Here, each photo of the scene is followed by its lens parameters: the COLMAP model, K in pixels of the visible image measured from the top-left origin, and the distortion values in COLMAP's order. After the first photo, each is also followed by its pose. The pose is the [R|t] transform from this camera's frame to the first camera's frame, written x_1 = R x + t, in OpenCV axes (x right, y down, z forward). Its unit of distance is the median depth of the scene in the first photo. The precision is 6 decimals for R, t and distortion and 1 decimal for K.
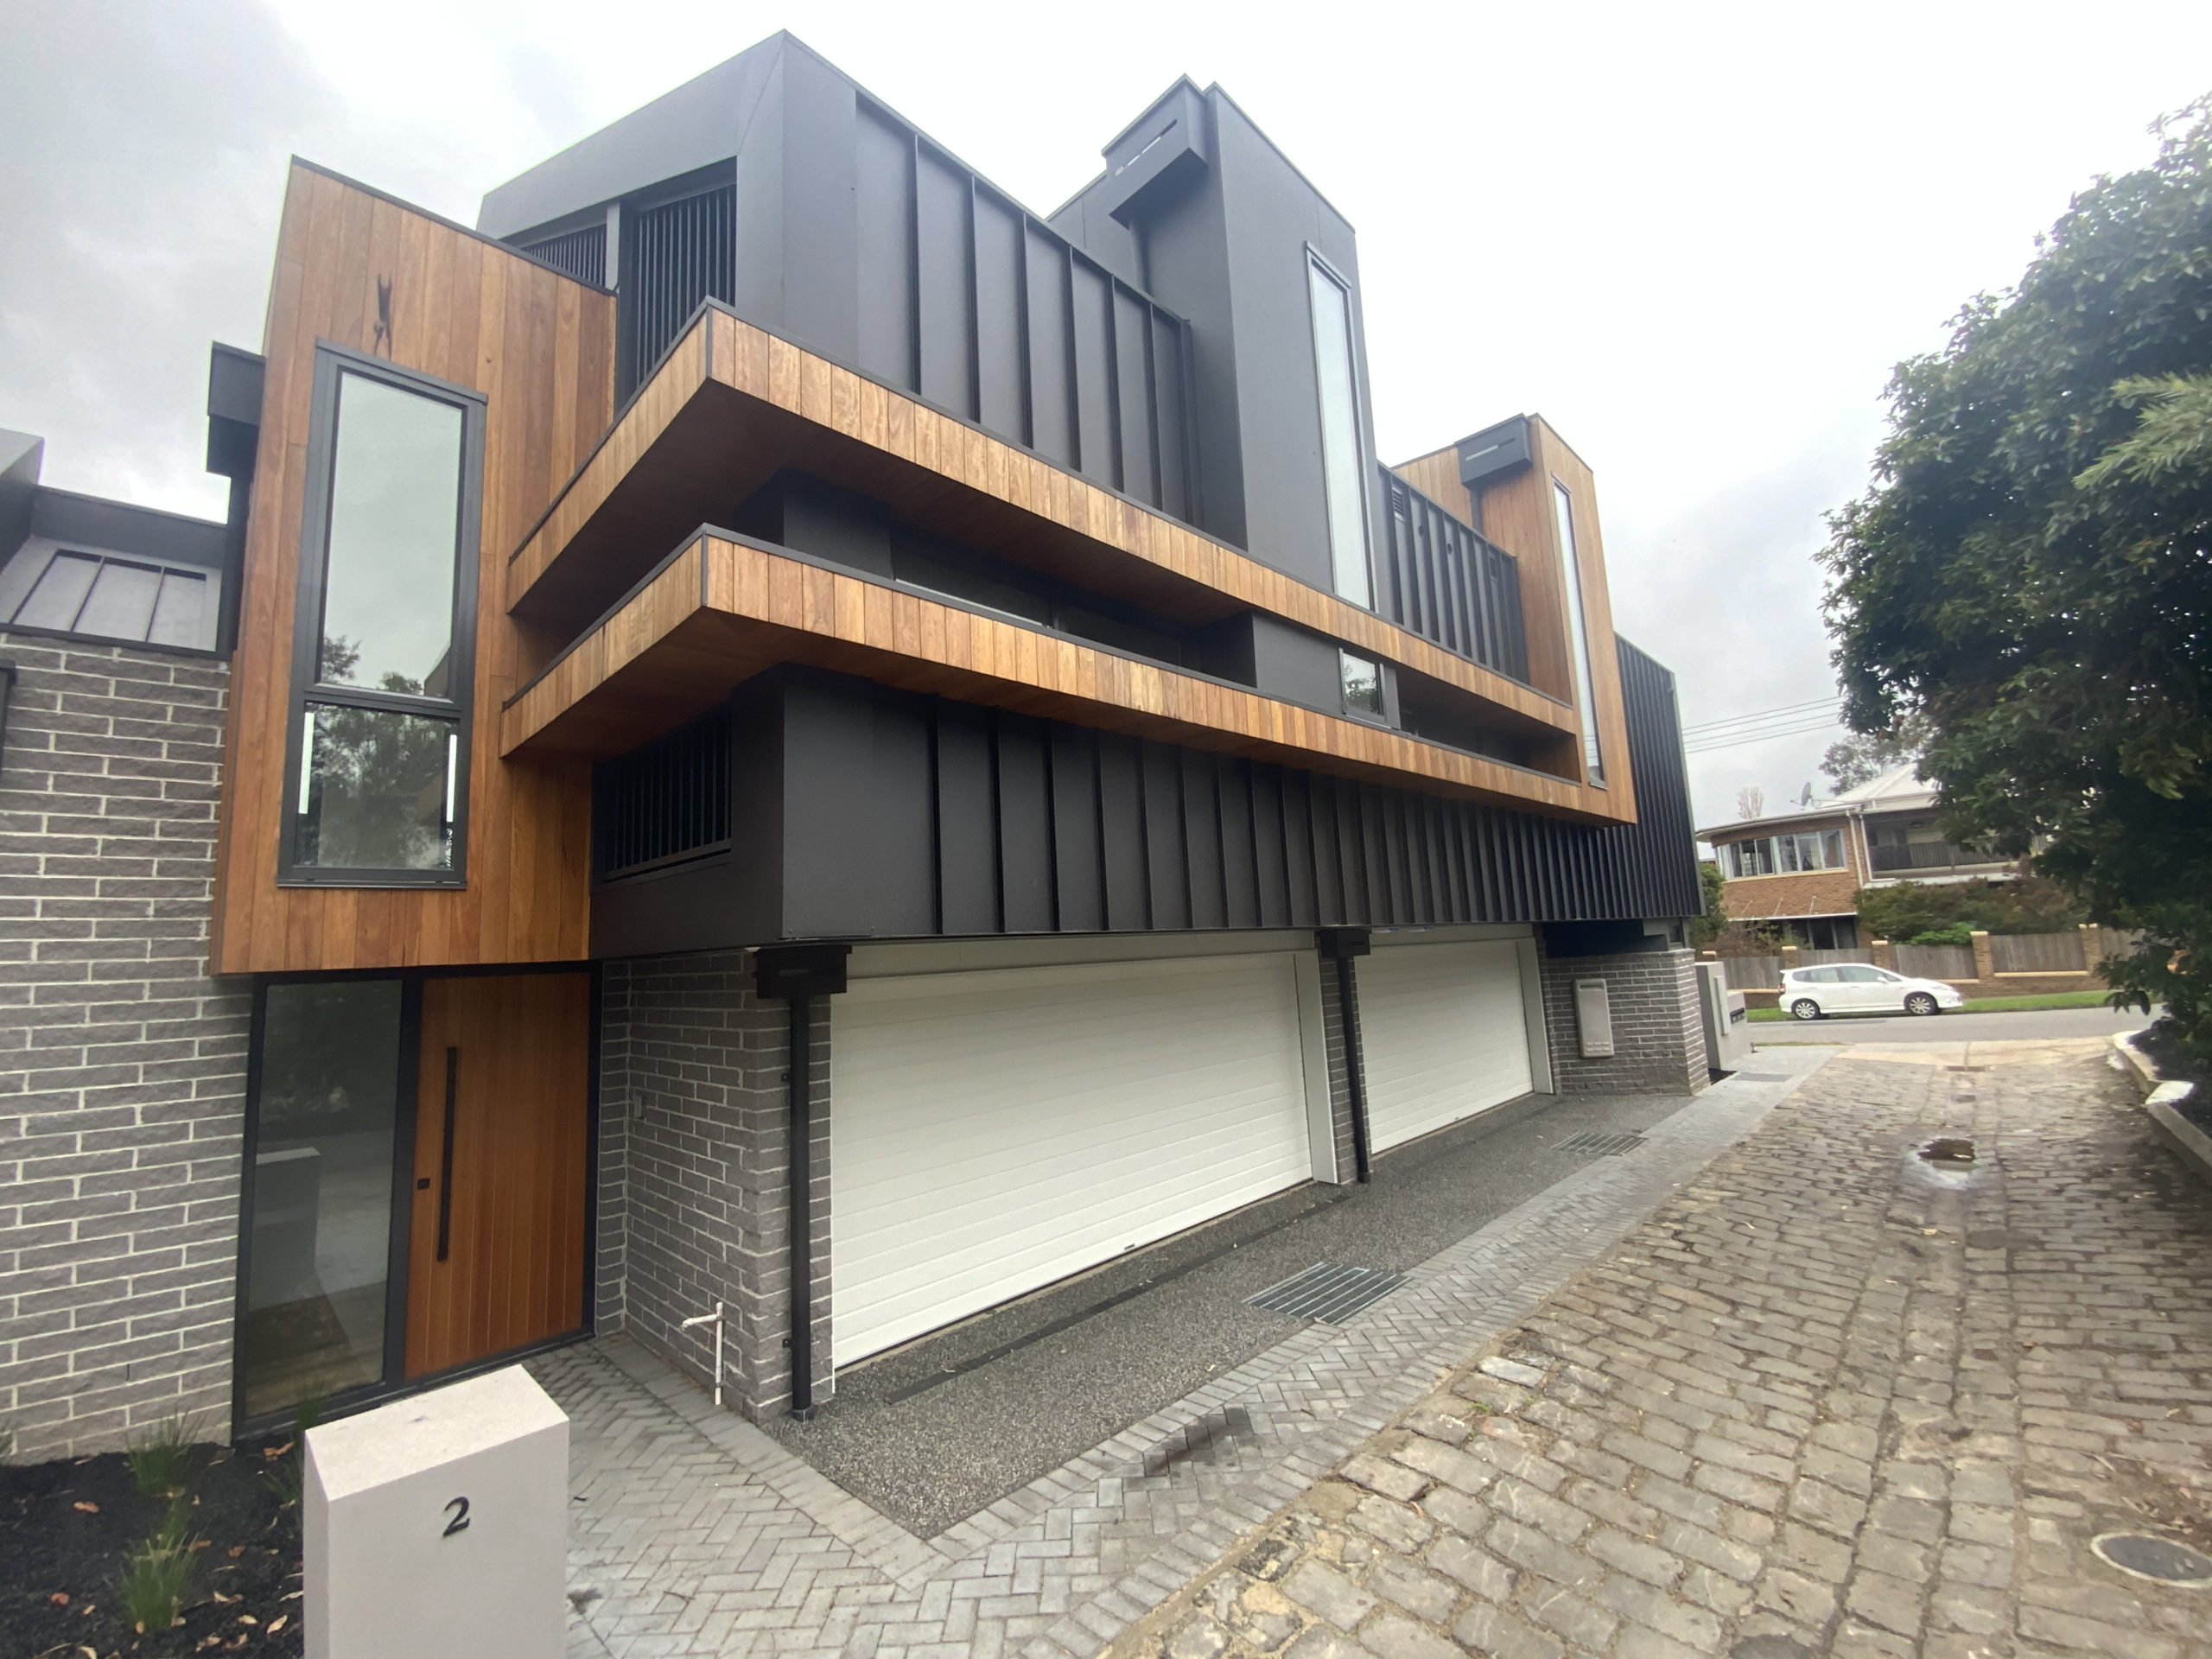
lens RADIAL K [[894.6, 0, 1116.1], [0, 894.6, 823.4], [0, 0, 1]] dist [0.015654, -0.015446]
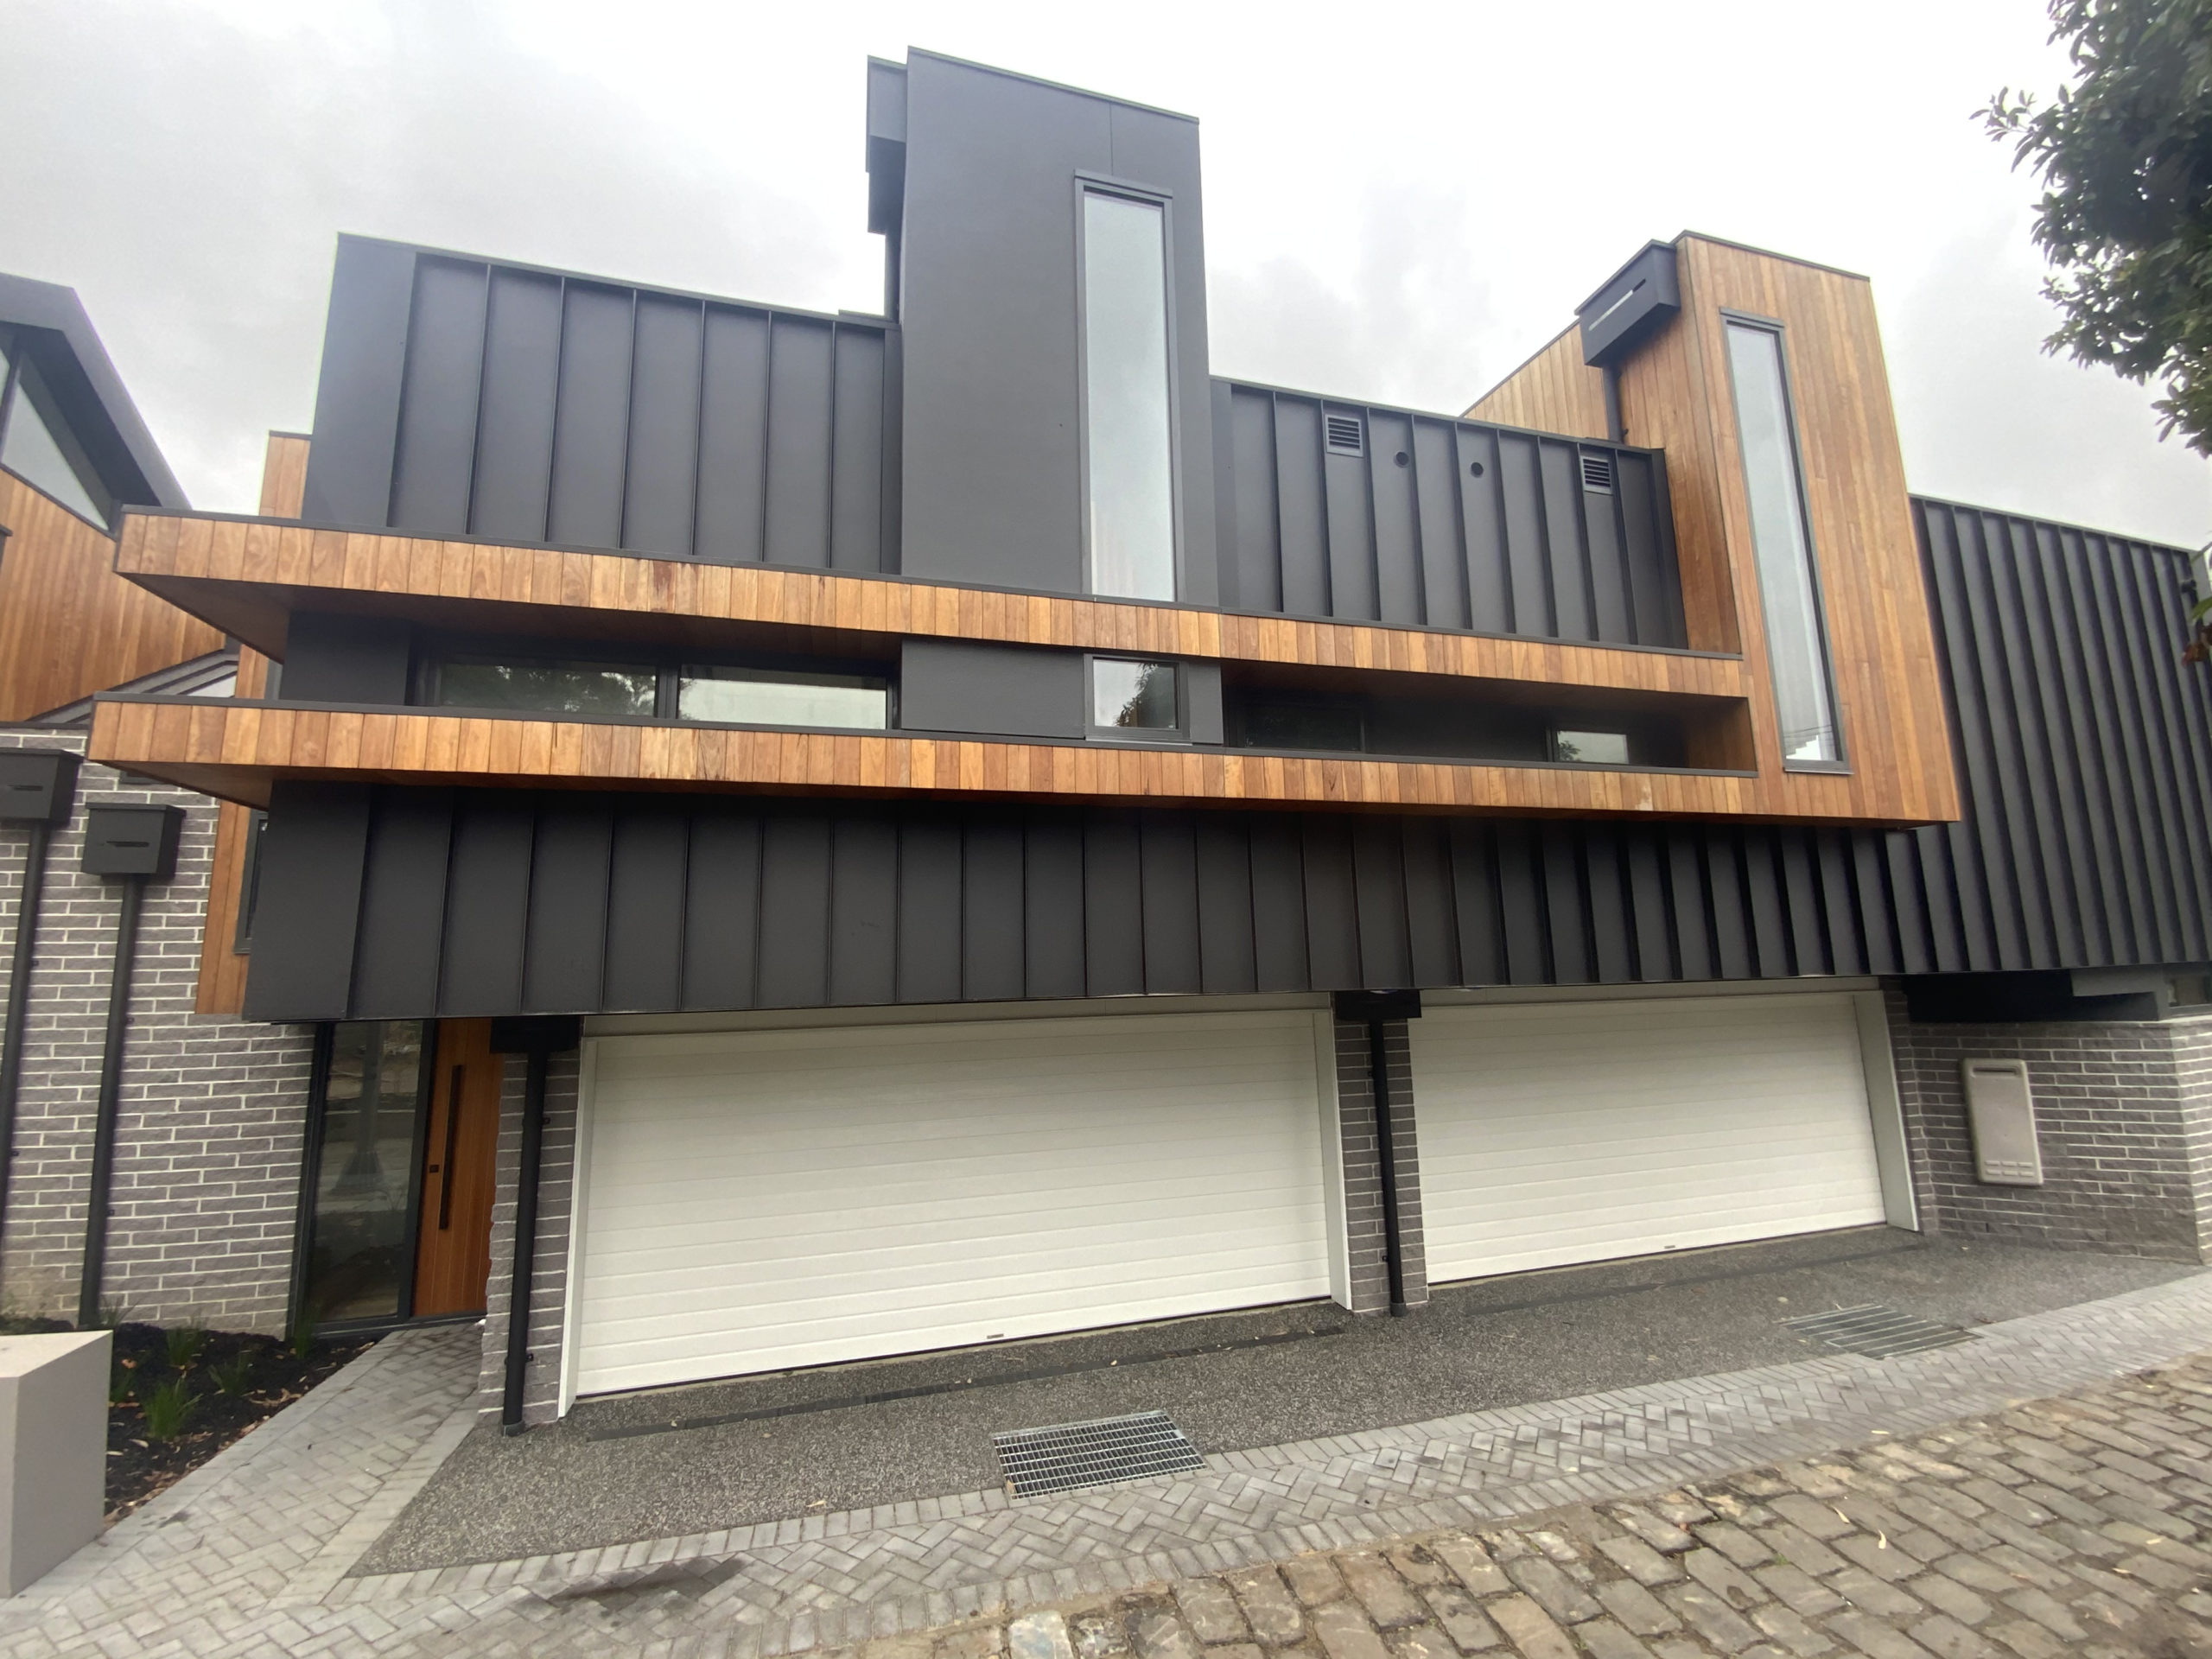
lens RADIAL K [[898.3, 0, 1116.8], [0, 898.3, 825.7], [0, 0, 1]] dist [0.014330, -0.012449]
pose [[0.867760, -0.047675, -0.494691, 0.722097], [0.048502, 0.998761, -0.011175, -0.035121], [0.494611, -0.014296, 0.868997, 0.328266]]
